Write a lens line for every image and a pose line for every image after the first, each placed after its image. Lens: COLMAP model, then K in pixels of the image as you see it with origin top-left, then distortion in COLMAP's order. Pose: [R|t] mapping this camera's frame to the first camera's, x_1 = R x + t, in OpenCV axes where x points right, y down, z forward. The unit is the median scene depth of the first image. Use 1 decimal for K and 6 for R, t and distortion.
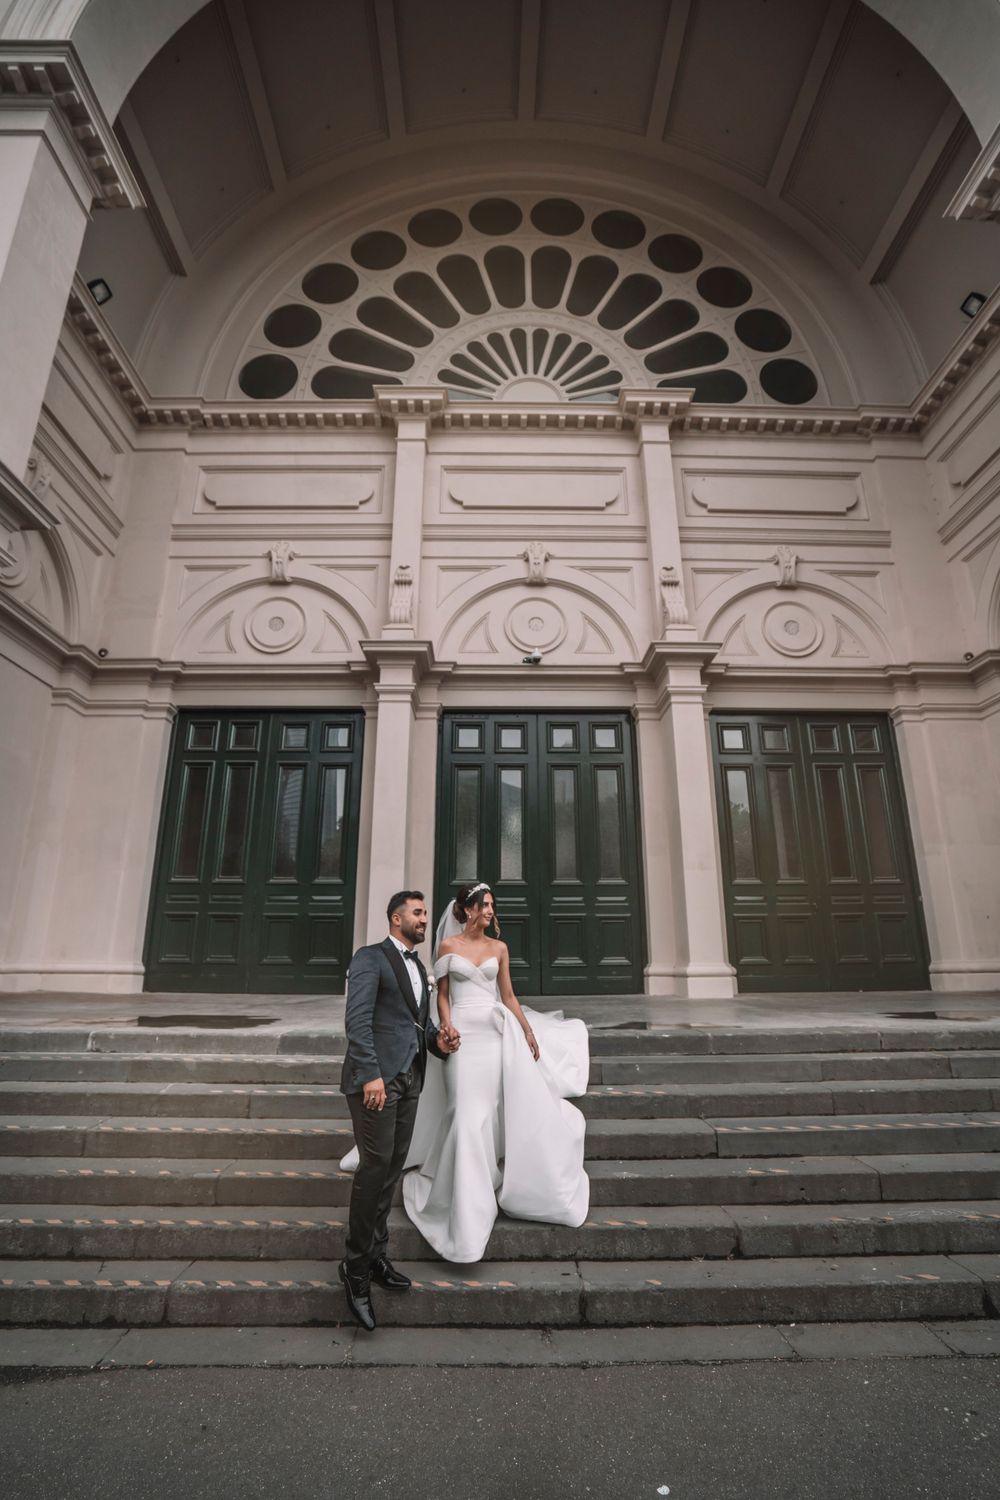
lens RADIAL K [[693.0, 0, 501.1], [0, 693.0, 772.6], [0, 0, 1]] dist [-0.067576, 0.018883]
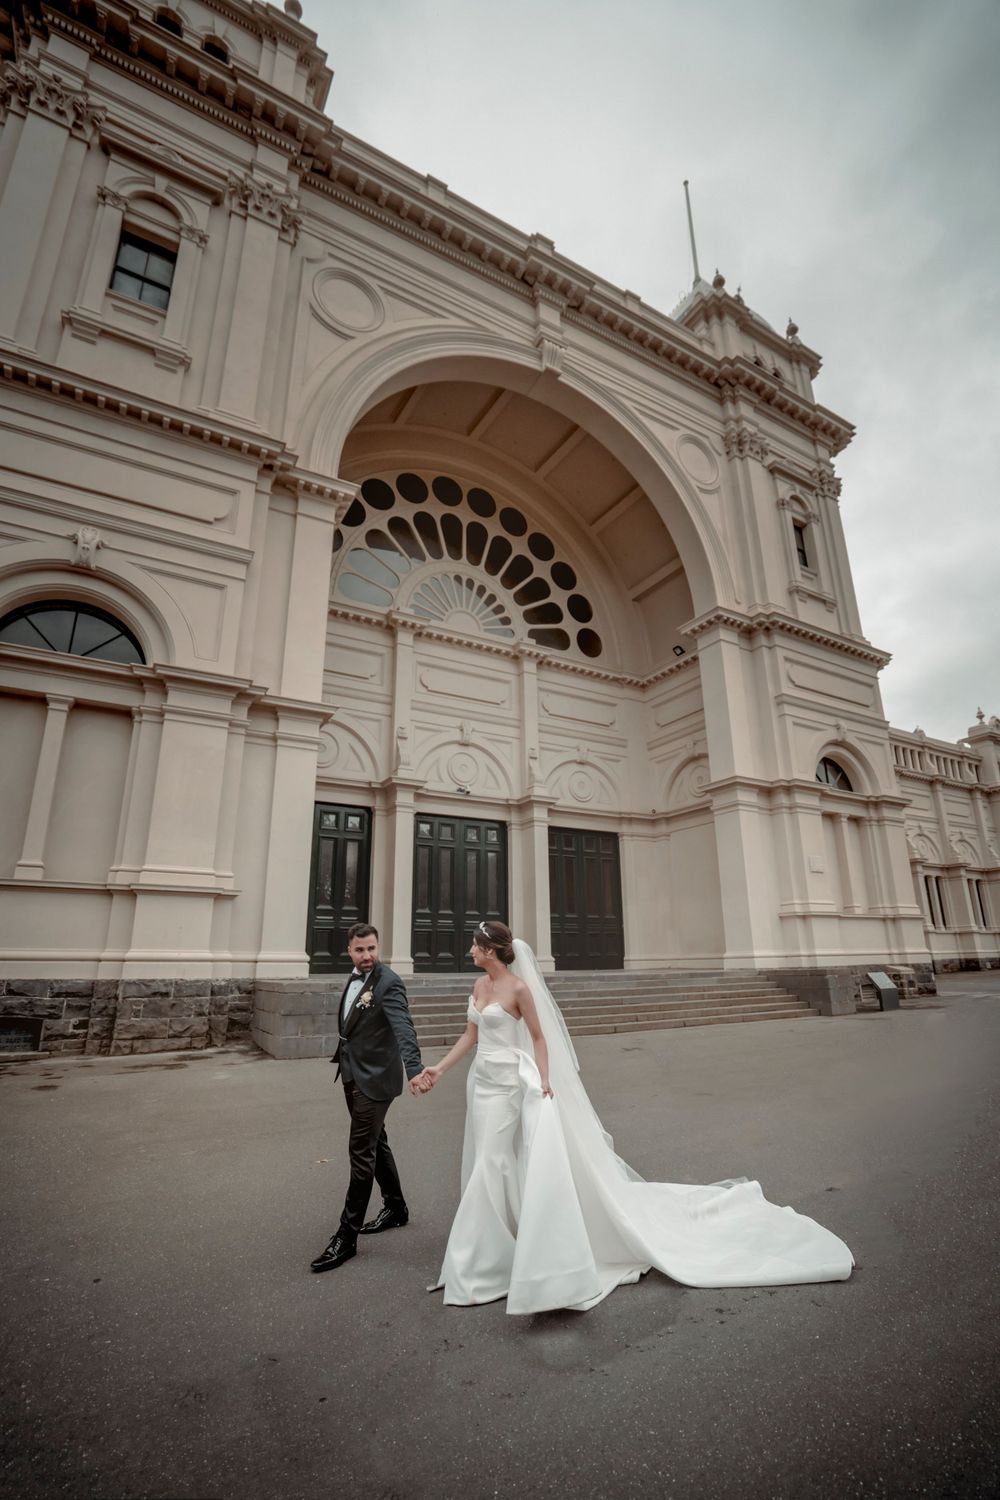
lens RADIAL K [[704.0, 0, 500.0], [0, 704.0, 750.0], [0, 0, 1]] dist [-0.164088, -0.000018]
pose [[0.871799, 0.136353, 0.470504, -0.697229], [-0.126149, 0.990577, -0.053331, -0.168027], [-0.473342, -0.012860, 0.880785, -0.621026]]
